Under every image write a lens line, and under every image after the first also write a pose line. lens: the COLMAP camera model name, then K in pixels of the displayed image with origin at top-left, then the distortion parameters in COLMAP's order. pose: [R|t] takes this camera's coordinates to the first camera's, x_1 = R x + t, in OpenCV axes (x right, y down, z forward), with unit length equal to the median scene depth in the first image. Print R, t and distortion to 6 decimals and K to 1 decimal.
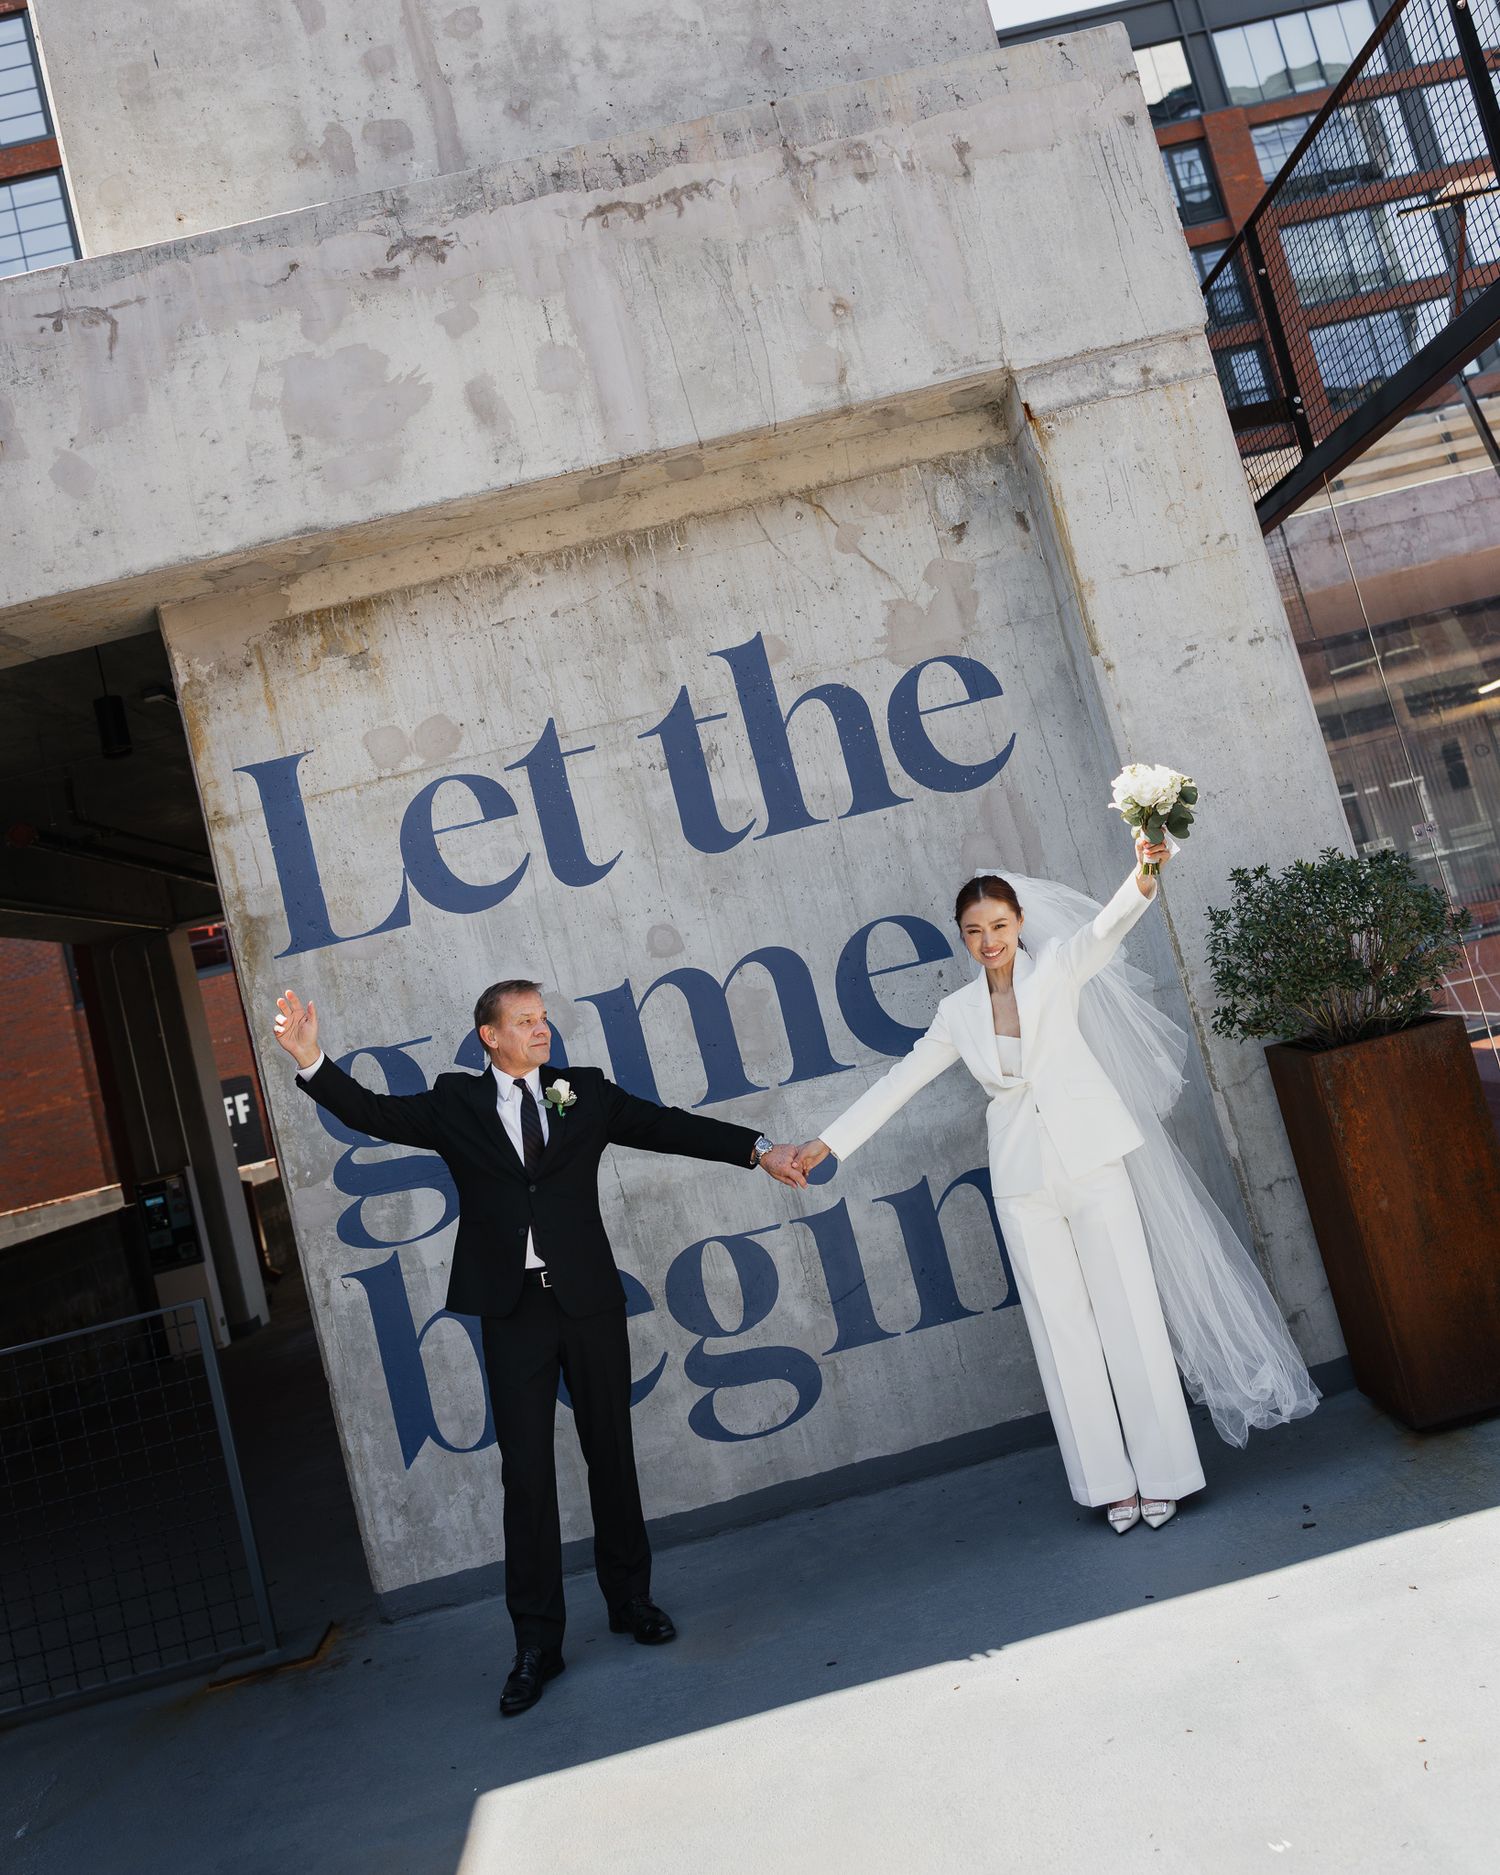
lens RADIAL K [[2012.3, 0, 782.4], [0, 2012.3, 773.2], [0, 0, 1]] dist [0.000408, -0.006191]
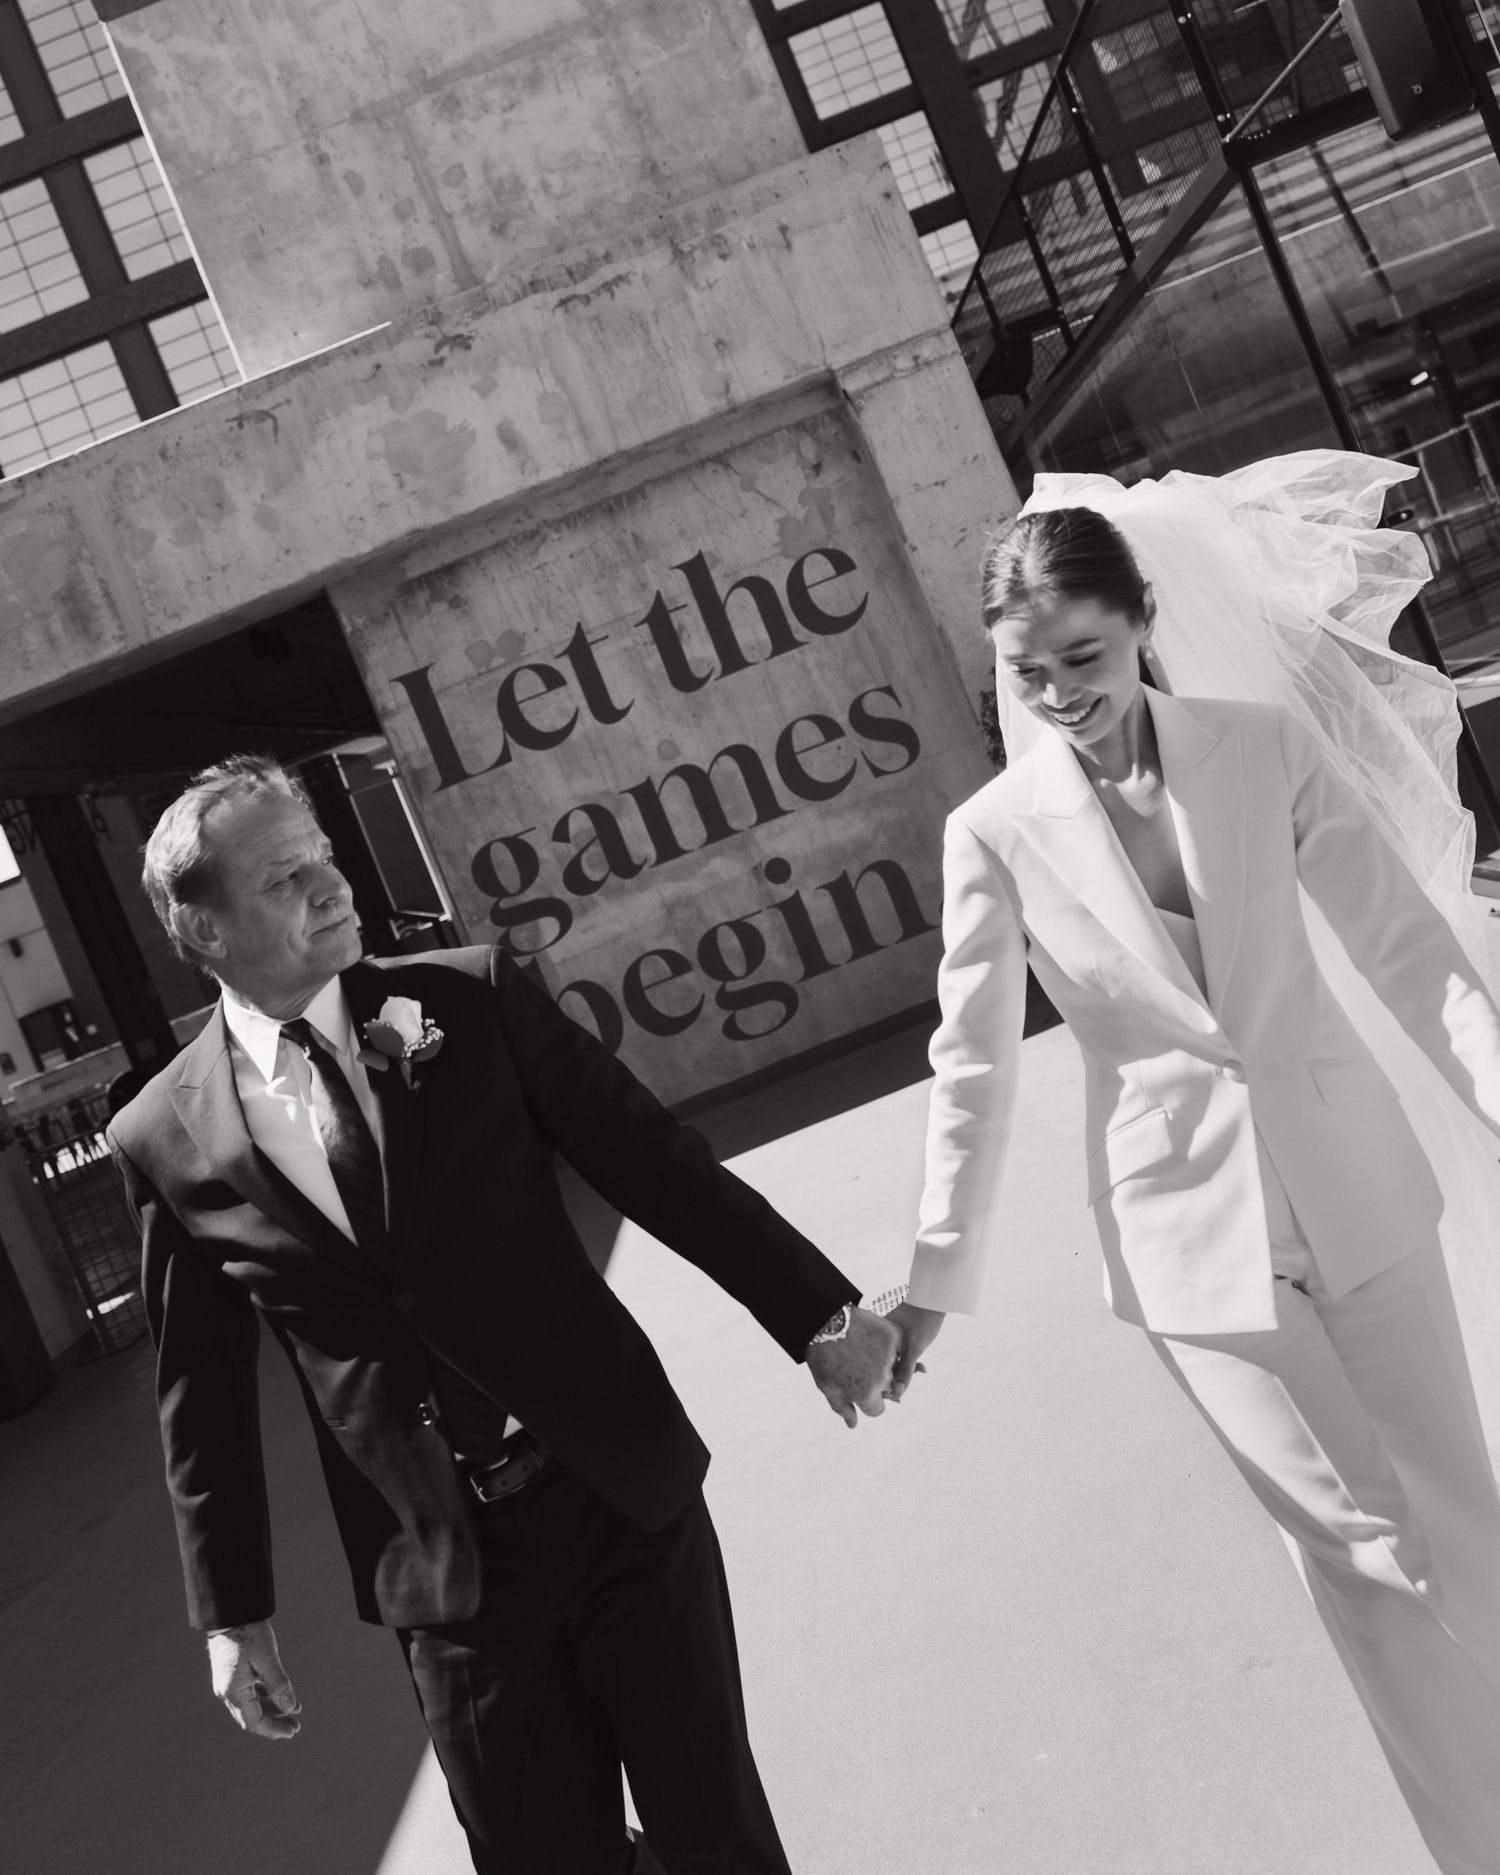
lens RADIAL K [[2012.3, 0, 782.4], [0, 2012.3, 773.2], [0, 0, 1]] dist [0.000408, -0.006191]
pose [[0.990859, -0.132983, -0.022669, 0.067373], [0.134783, 0.982945, 0.125113, -0.089420], [0.005644, -0.127025, 0.991883, -0.615376]]
